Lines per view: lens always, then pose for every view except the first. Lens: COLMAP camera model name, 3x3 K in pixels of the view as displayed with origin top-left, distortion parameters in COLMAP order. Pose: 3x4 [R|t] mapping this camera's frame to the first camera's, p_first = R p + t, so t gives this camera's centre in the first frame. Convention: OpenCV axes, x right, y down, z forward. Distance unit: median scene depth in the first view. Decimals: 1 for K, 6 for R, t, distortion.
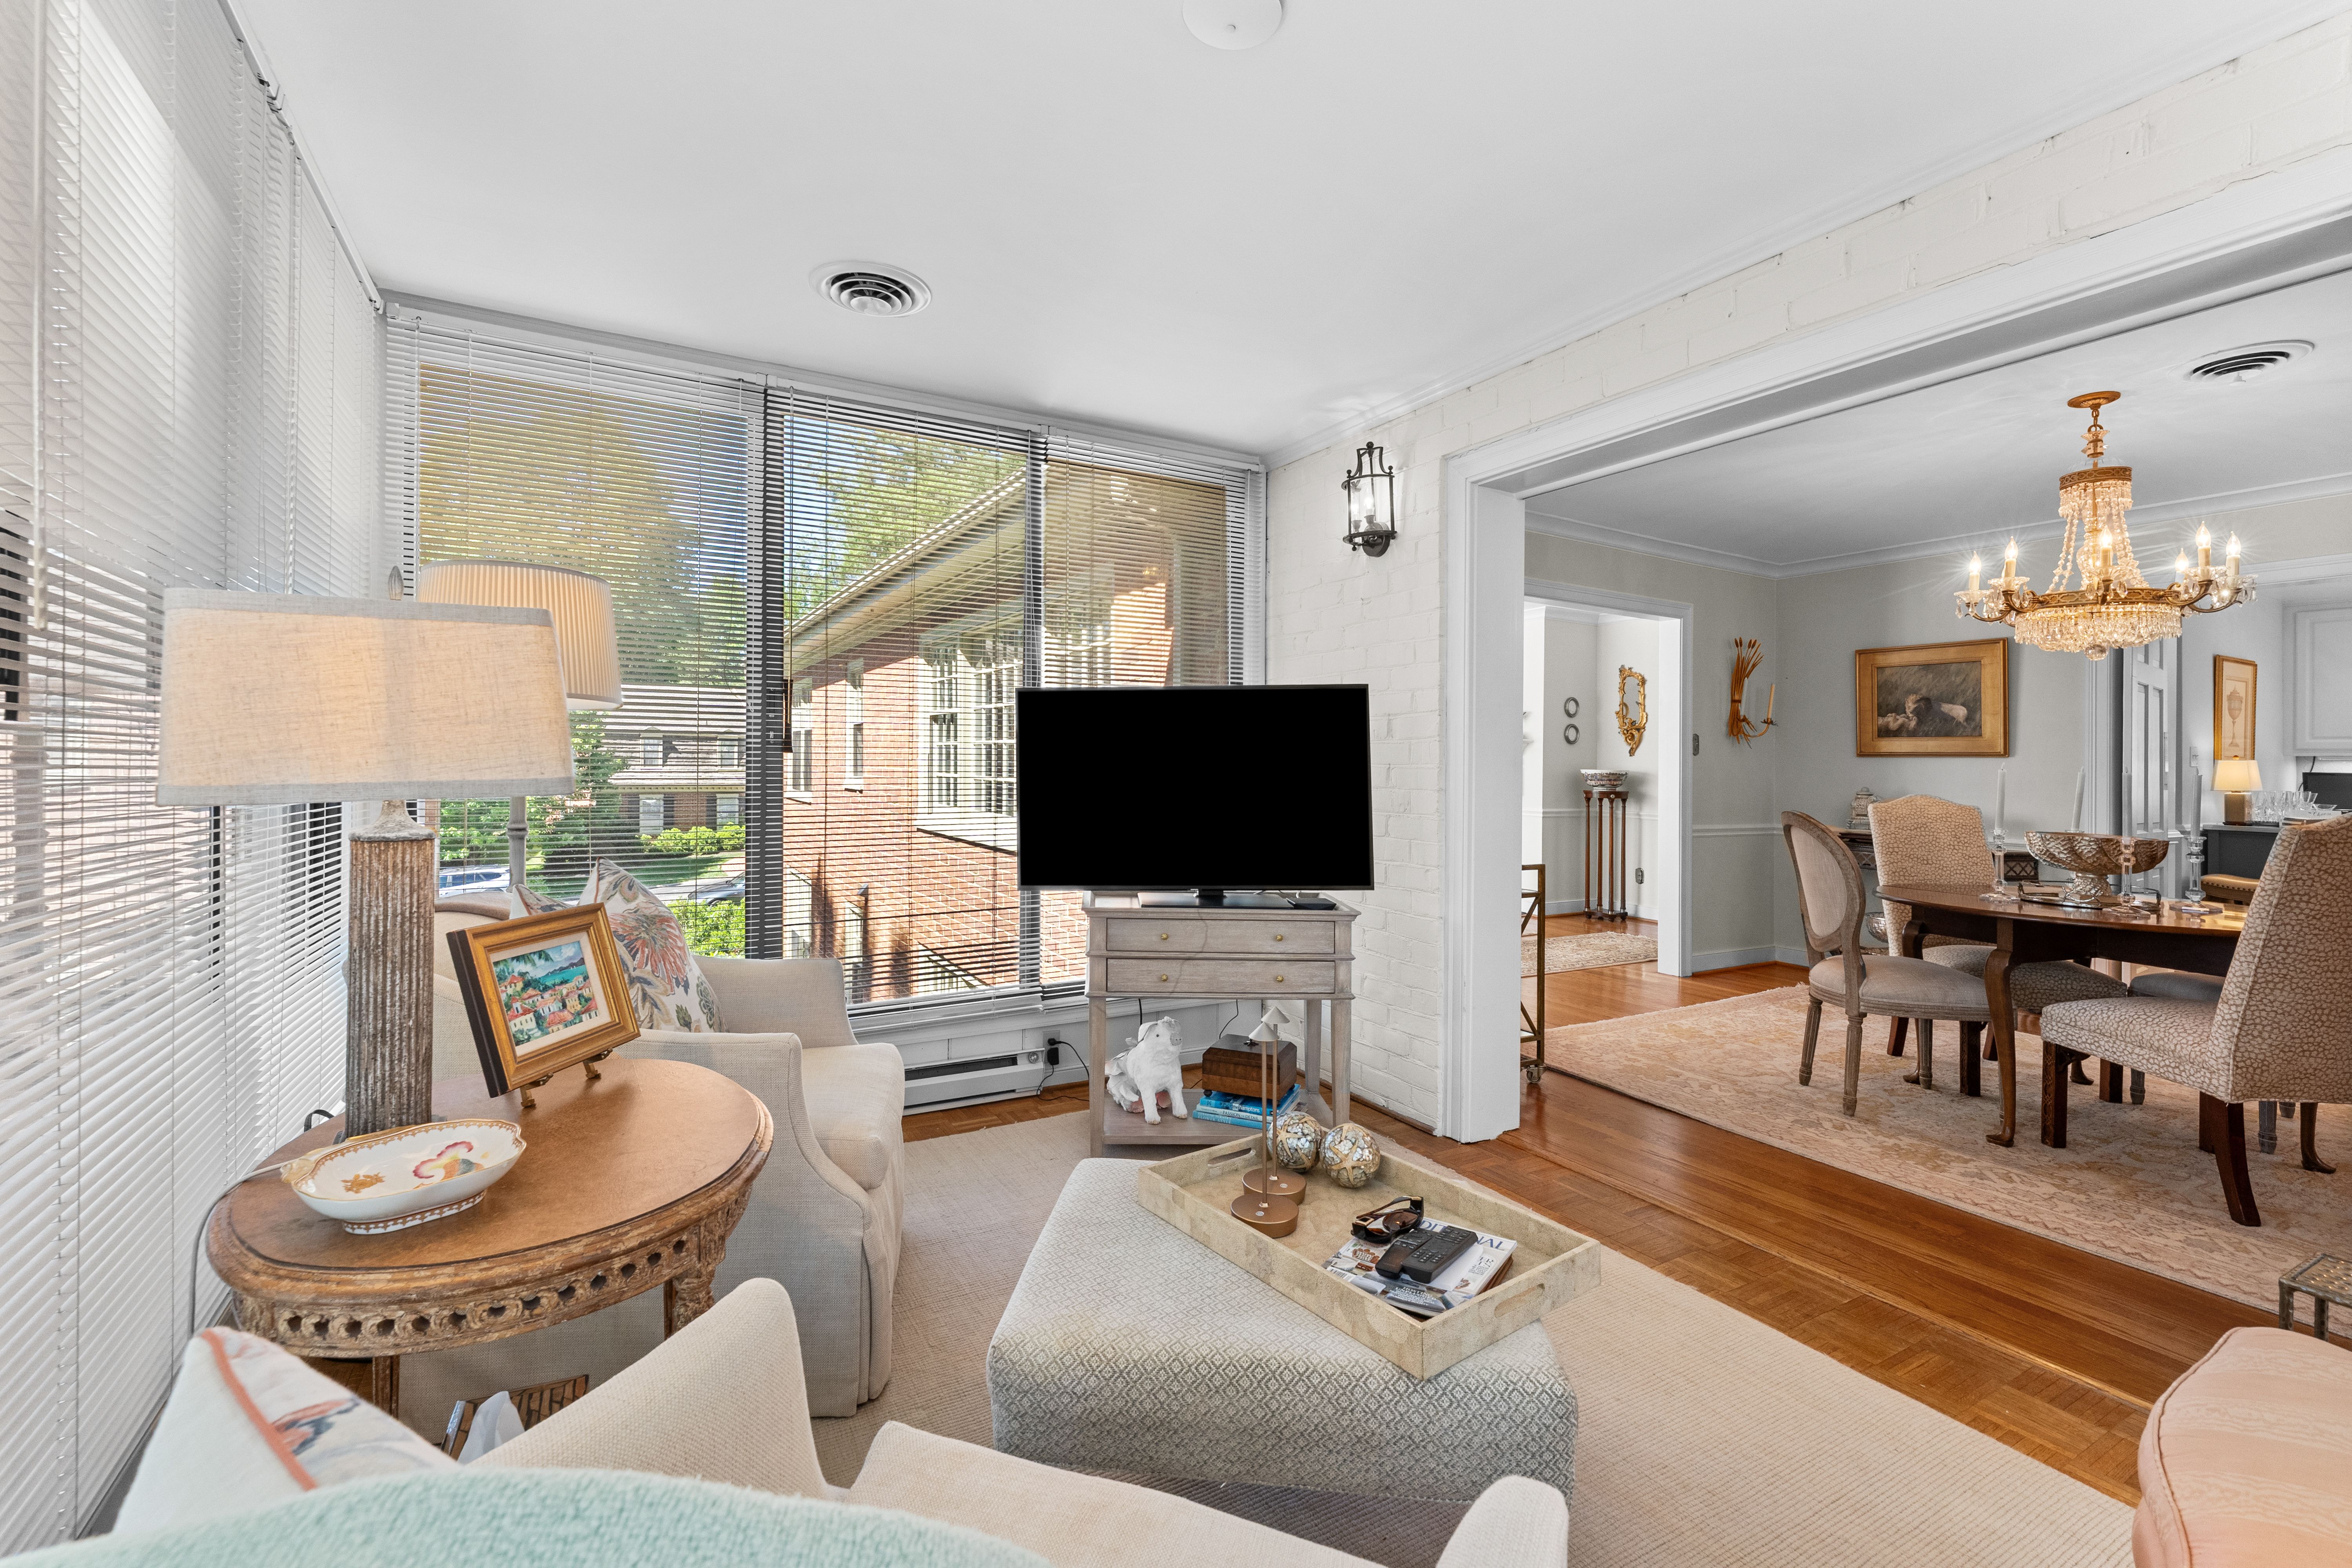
lens RADIAL K [[1019.5, 0, 1149.4], [0, 1019.5, 752.8], [0, 0, 1]] dist [-0.000631, -0.000047]
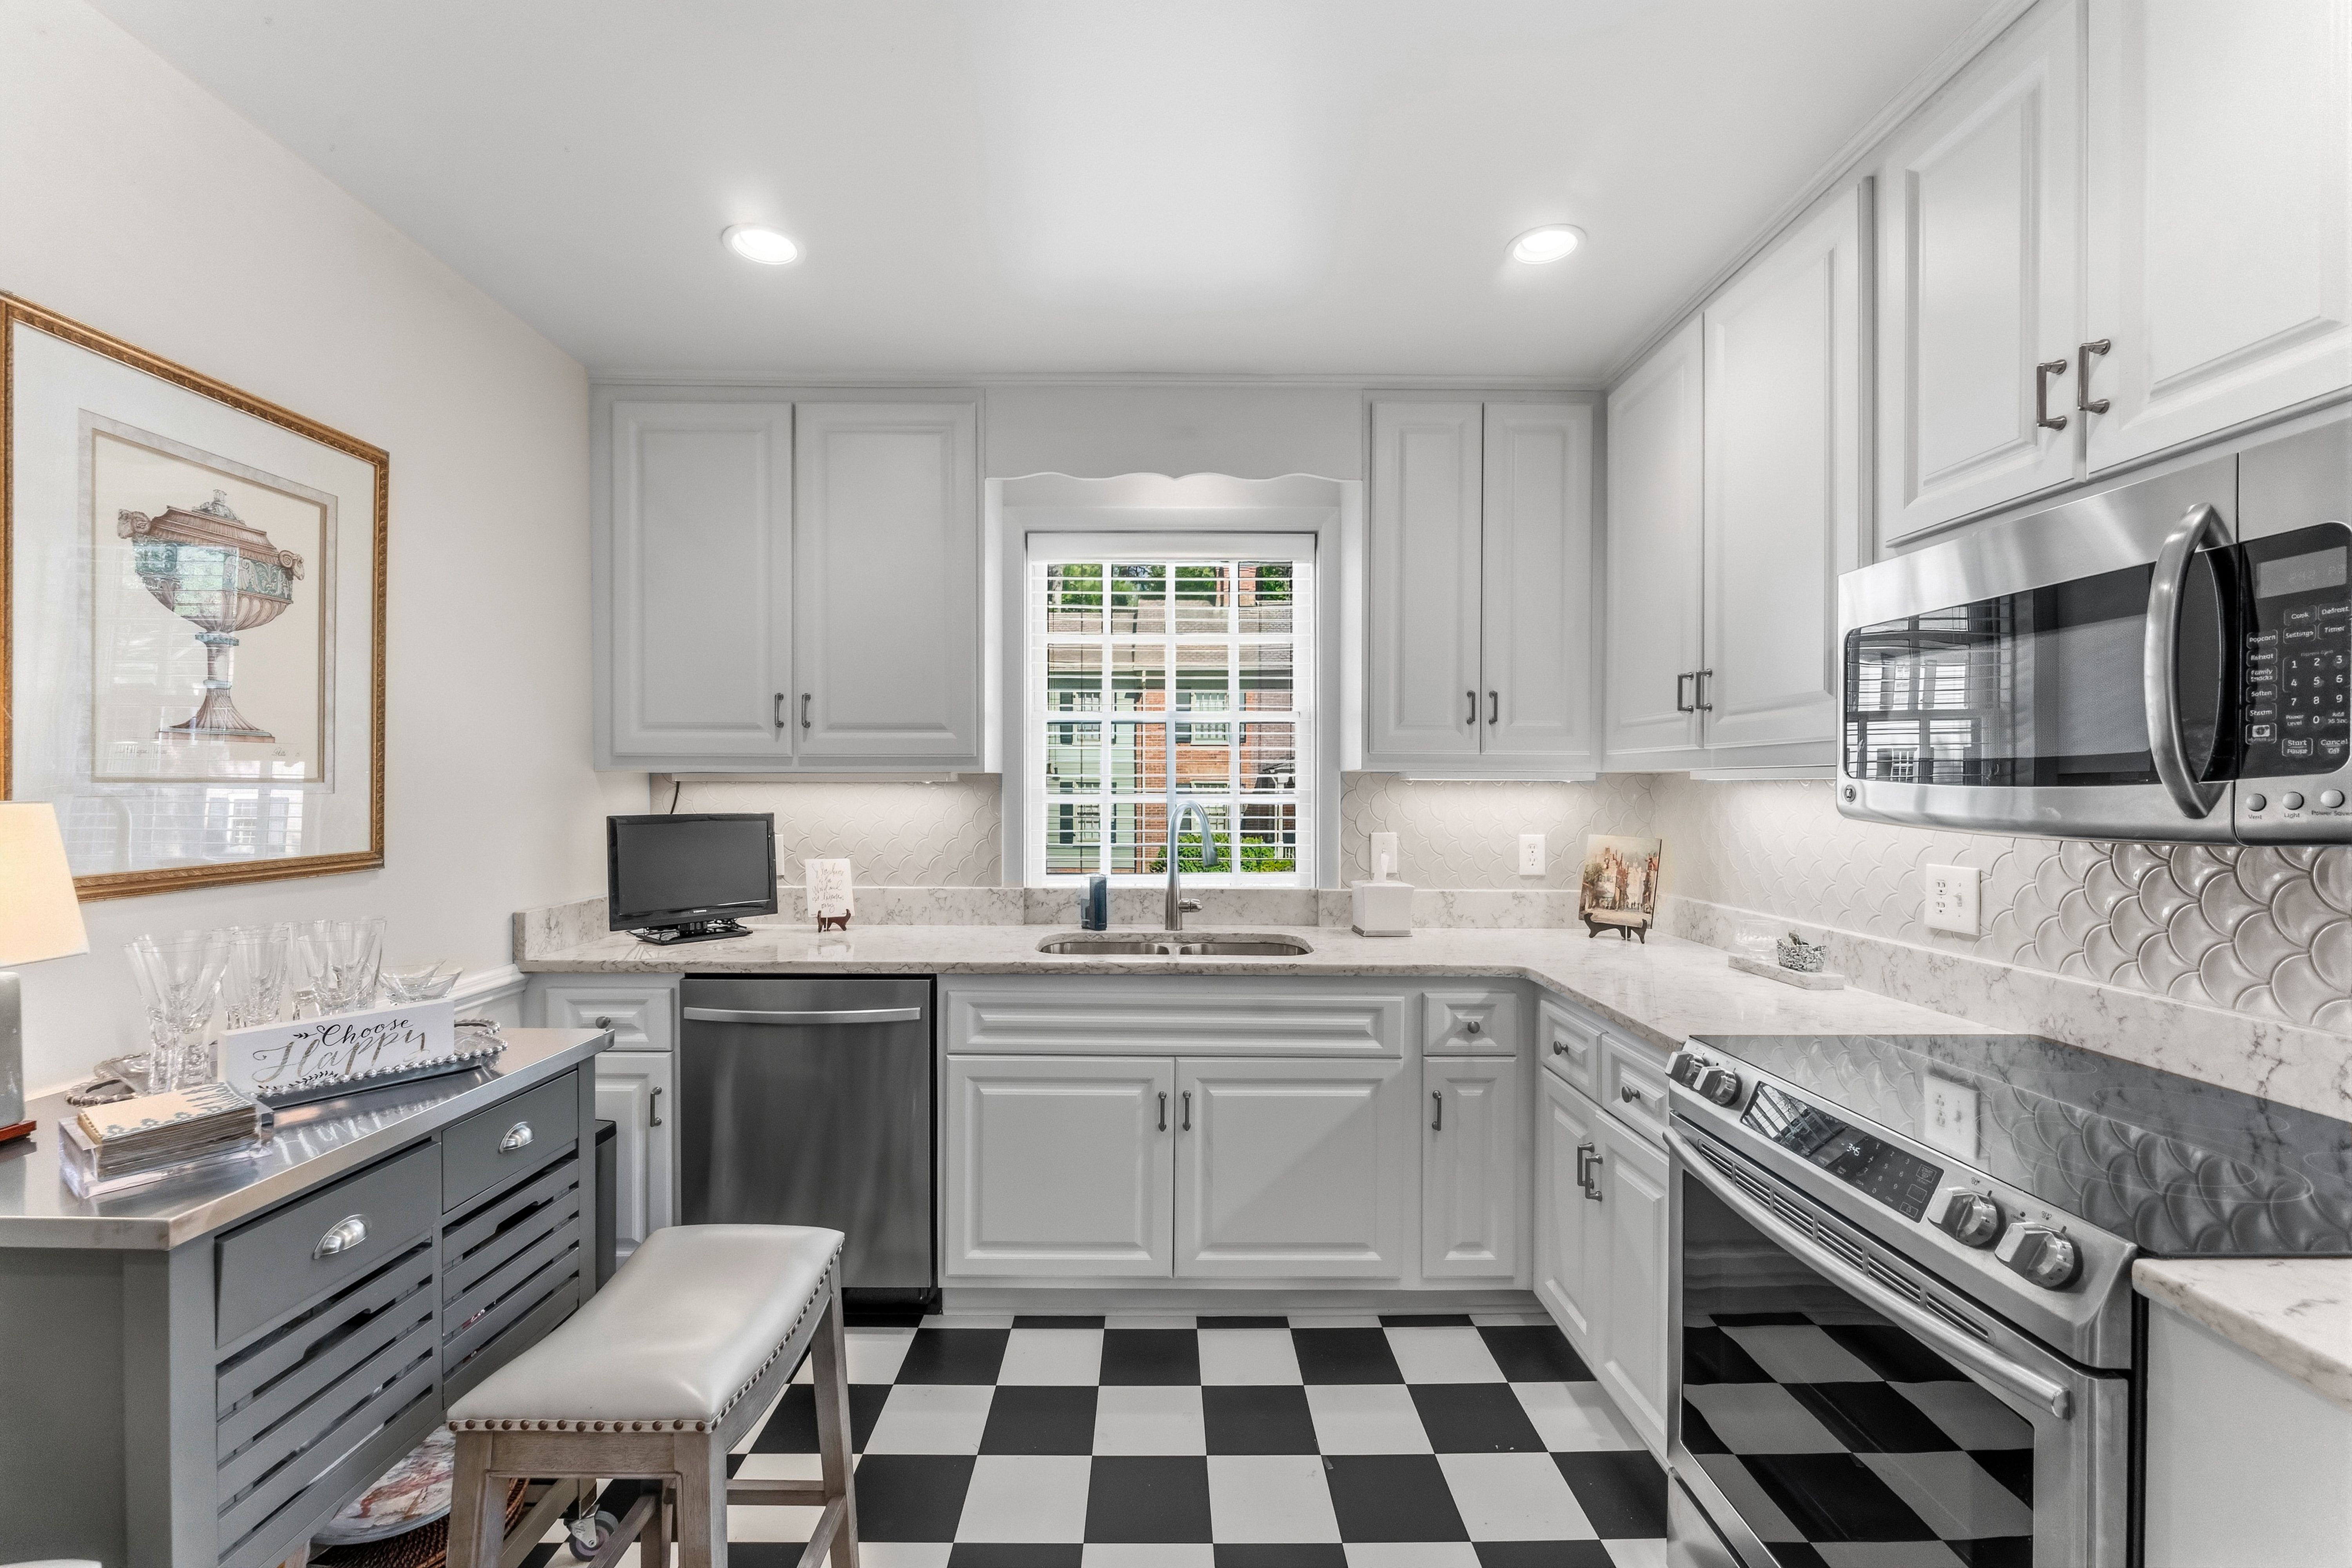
lens RADIAL K [[980.6, 0, 1167.2], [0, 980.6, 785.2], [0, 0, 1]] dist [-0.001488, 0.000270]
pose [[0.490481, -0.015287, 0.871318, 1.161324], [-0.002706, 0.999815, 0.019064, -0.000352], [-0.871447, -0.011709, 0.490349, 0.813890]]
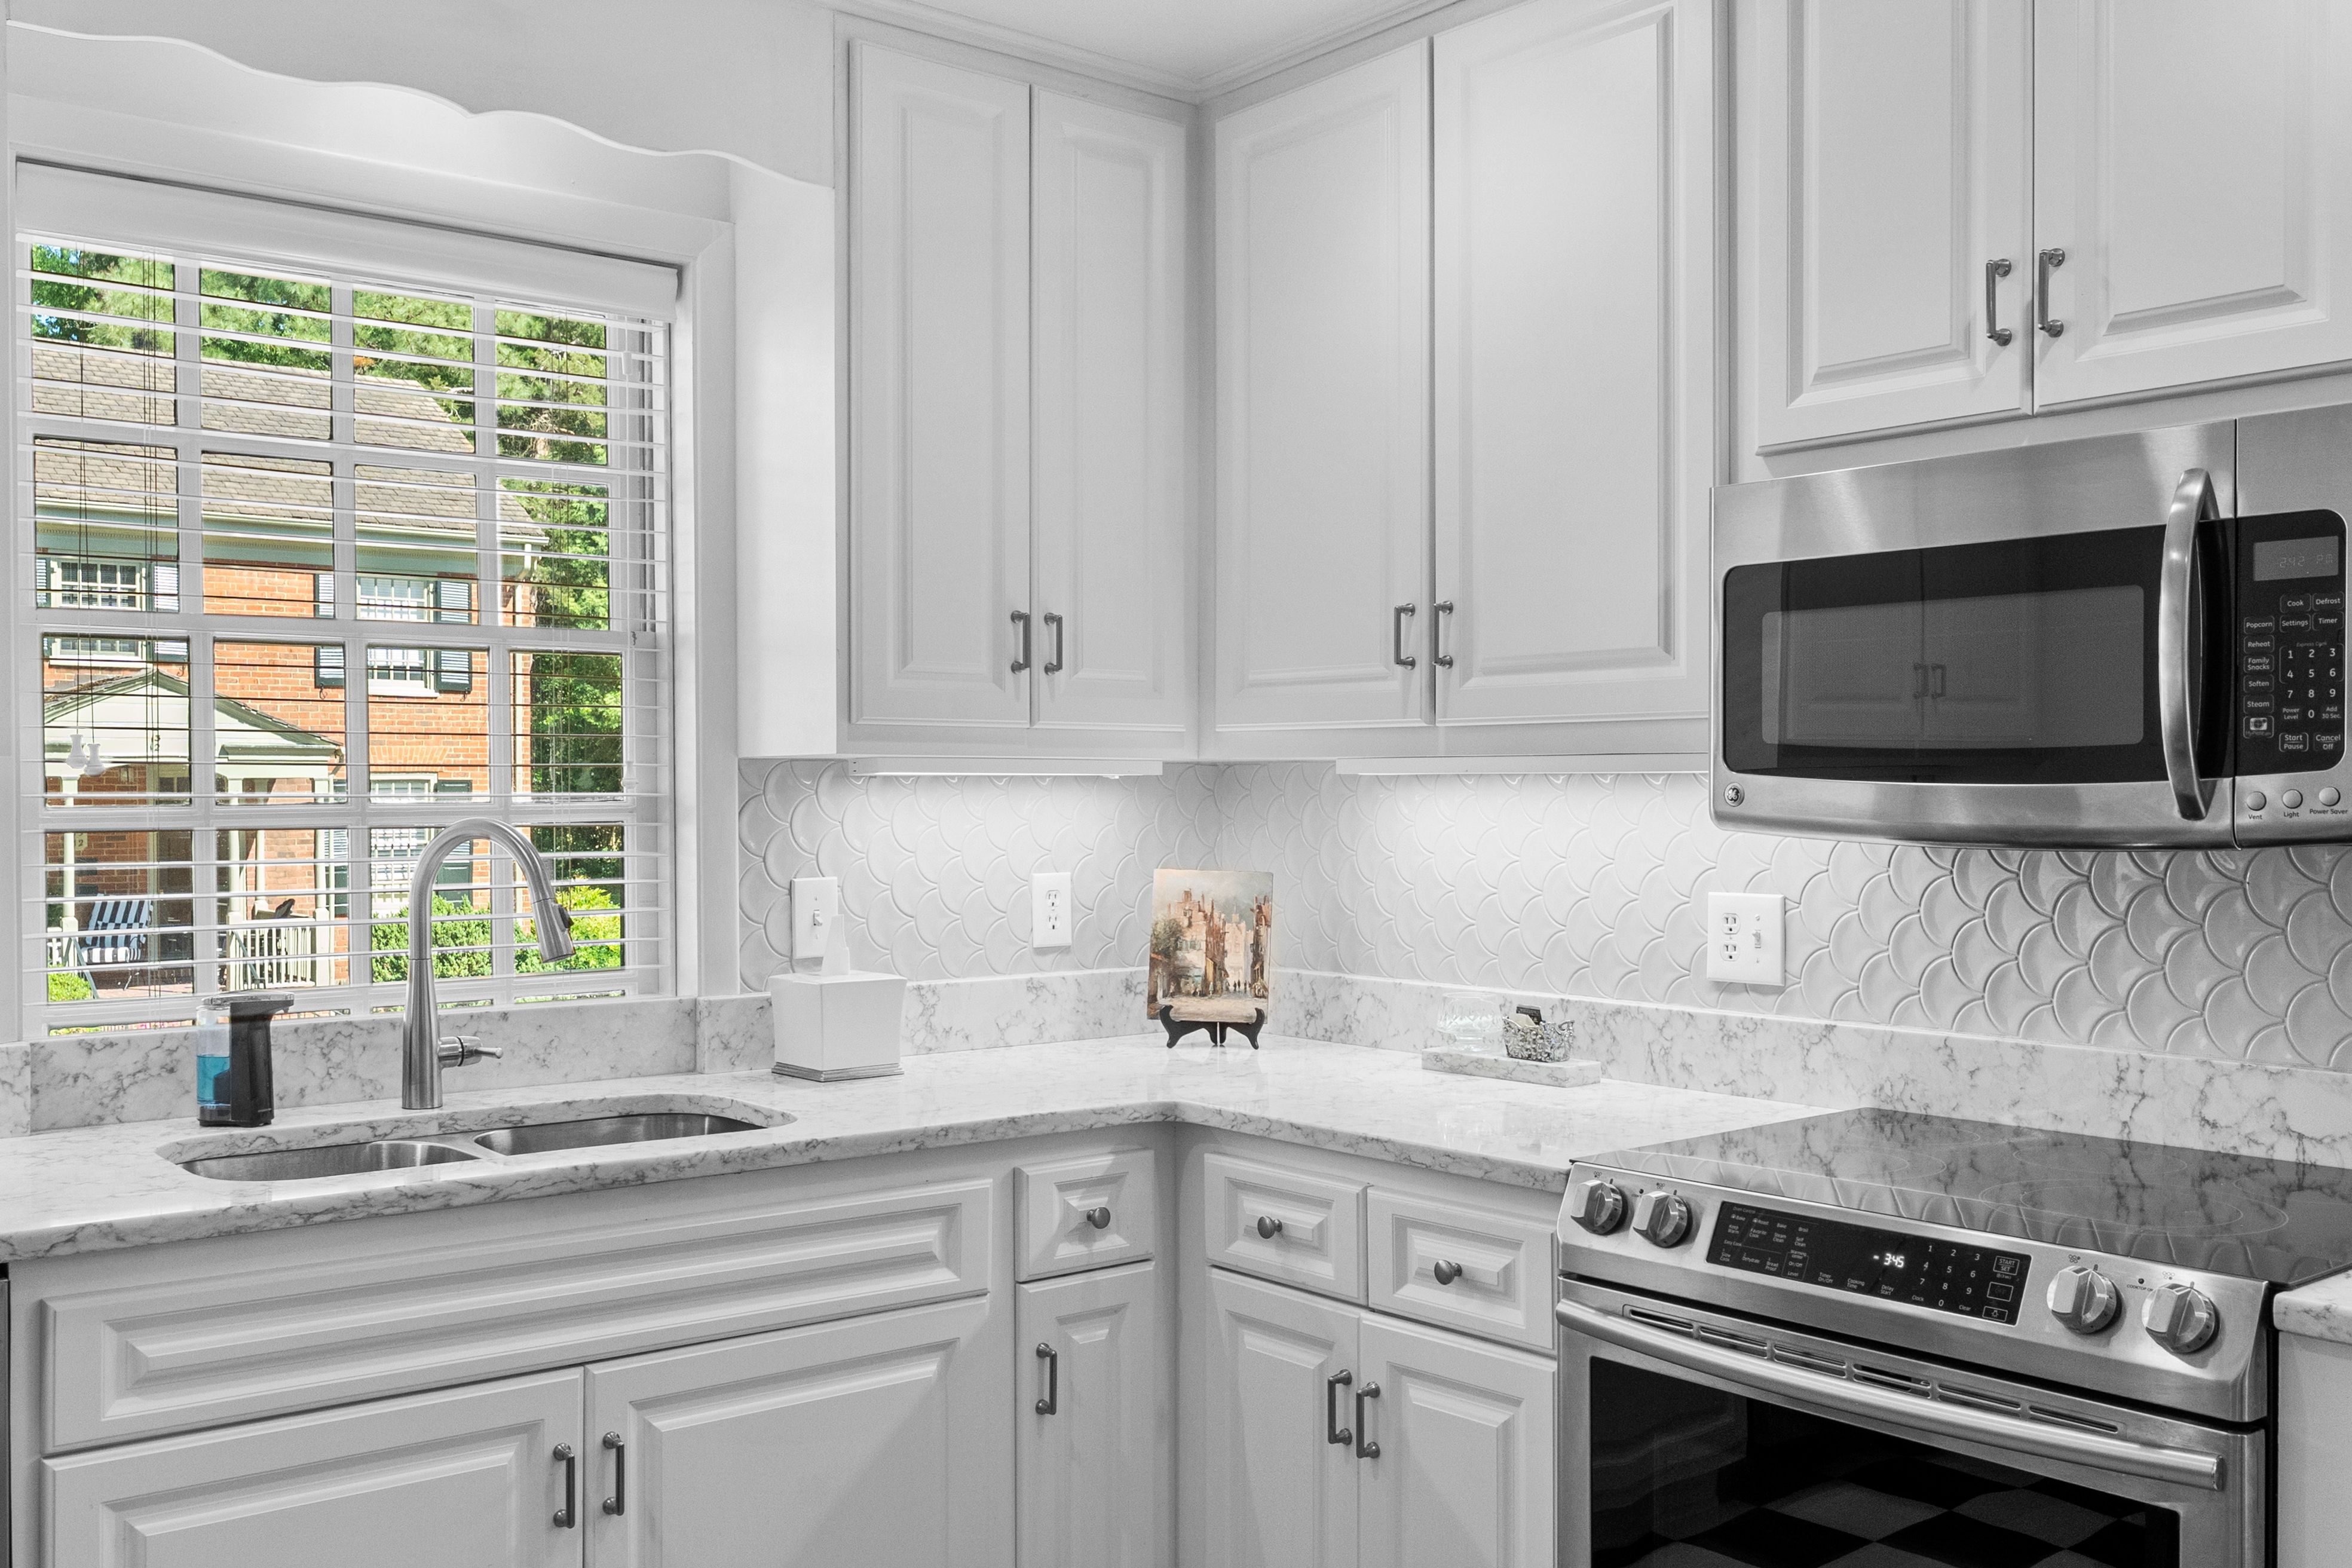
lens RADIAL K [[2110.5, 0, 1176.0], [0, 2110.5, 784.0], [0, 0, 1]] dist [-0.000739, -0.000907]
pose [[-0.160097, -0.016704, 0.986960, 1.089992], [-0.010689, 0.999828, 0.015188, -0.000678], [-0.987043, -0.008119, -0.160248, 0.969431]]
